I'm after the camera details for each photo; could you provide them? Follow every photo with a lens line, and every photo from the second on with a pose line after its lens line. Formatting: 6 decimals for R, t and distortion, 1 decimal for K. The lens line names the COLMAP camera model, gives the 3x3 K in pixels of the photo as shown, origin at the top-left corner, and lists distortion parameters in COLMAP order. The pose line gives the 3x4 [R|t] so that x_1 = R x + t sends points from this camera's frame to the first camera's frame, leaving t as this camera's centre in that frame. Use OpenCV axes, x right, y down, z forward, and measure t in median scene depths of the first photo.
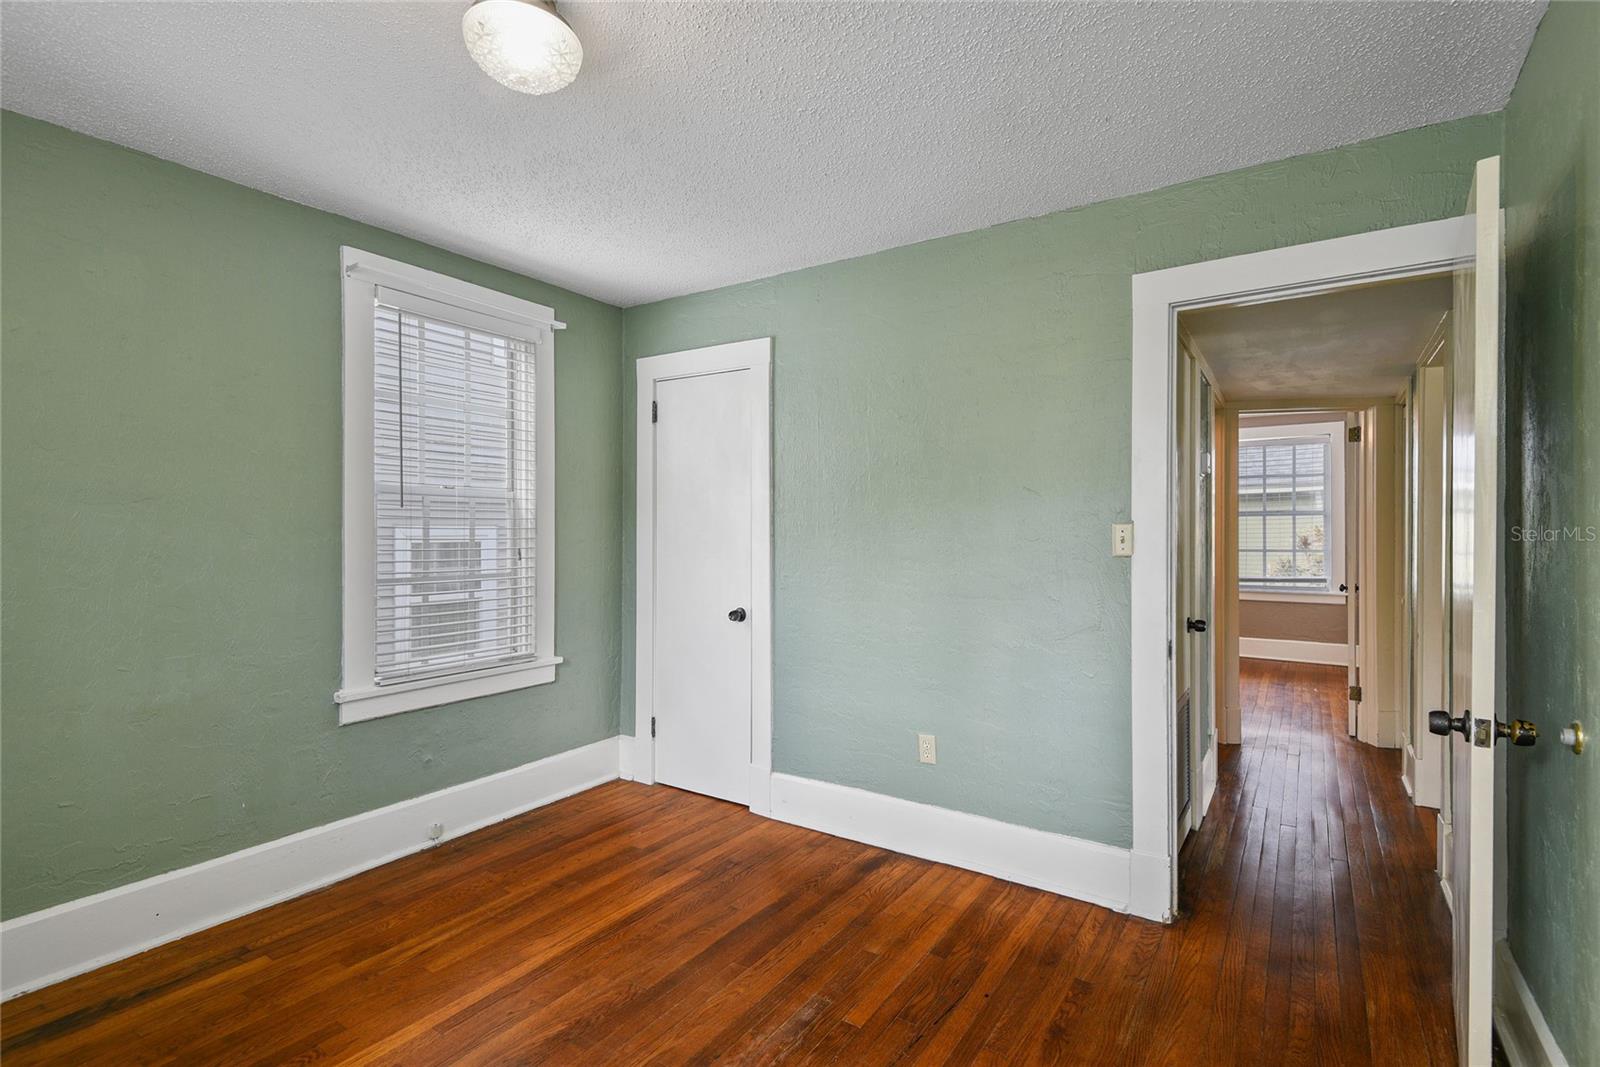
lens RADIAL K [[753.9, 0, 800.0], [0, 753.9, 533.5], [0, 0, 1]] dist [-0.000612, -0.000321]
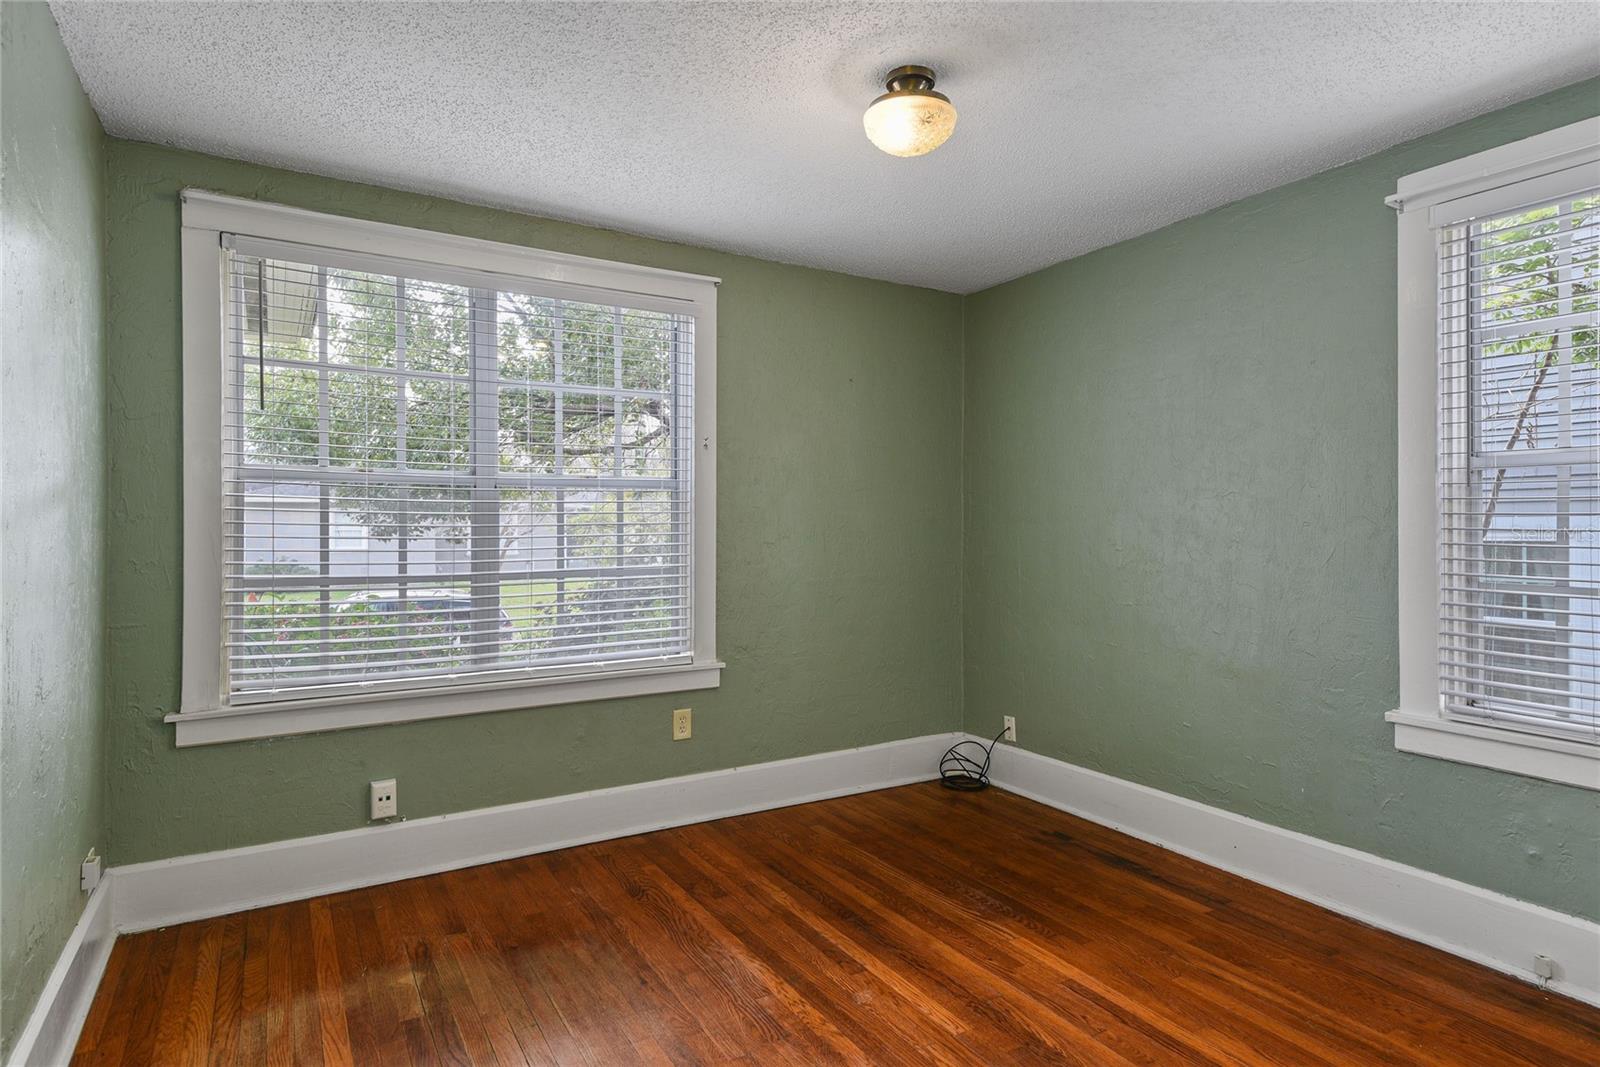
lens RADIAL K [[869.0, 0, 800.7], [0, 869.0, 524.2], [0, 0, 1]] dist [0.002731, 0.001755]
pose [[-0.424633, 0.003975, -0.905357, 0.624954], [-0.002260, 0.999983, 0.005451, -0.001716], [0.905363, 0.004361, -0.424617, 0.913663]]
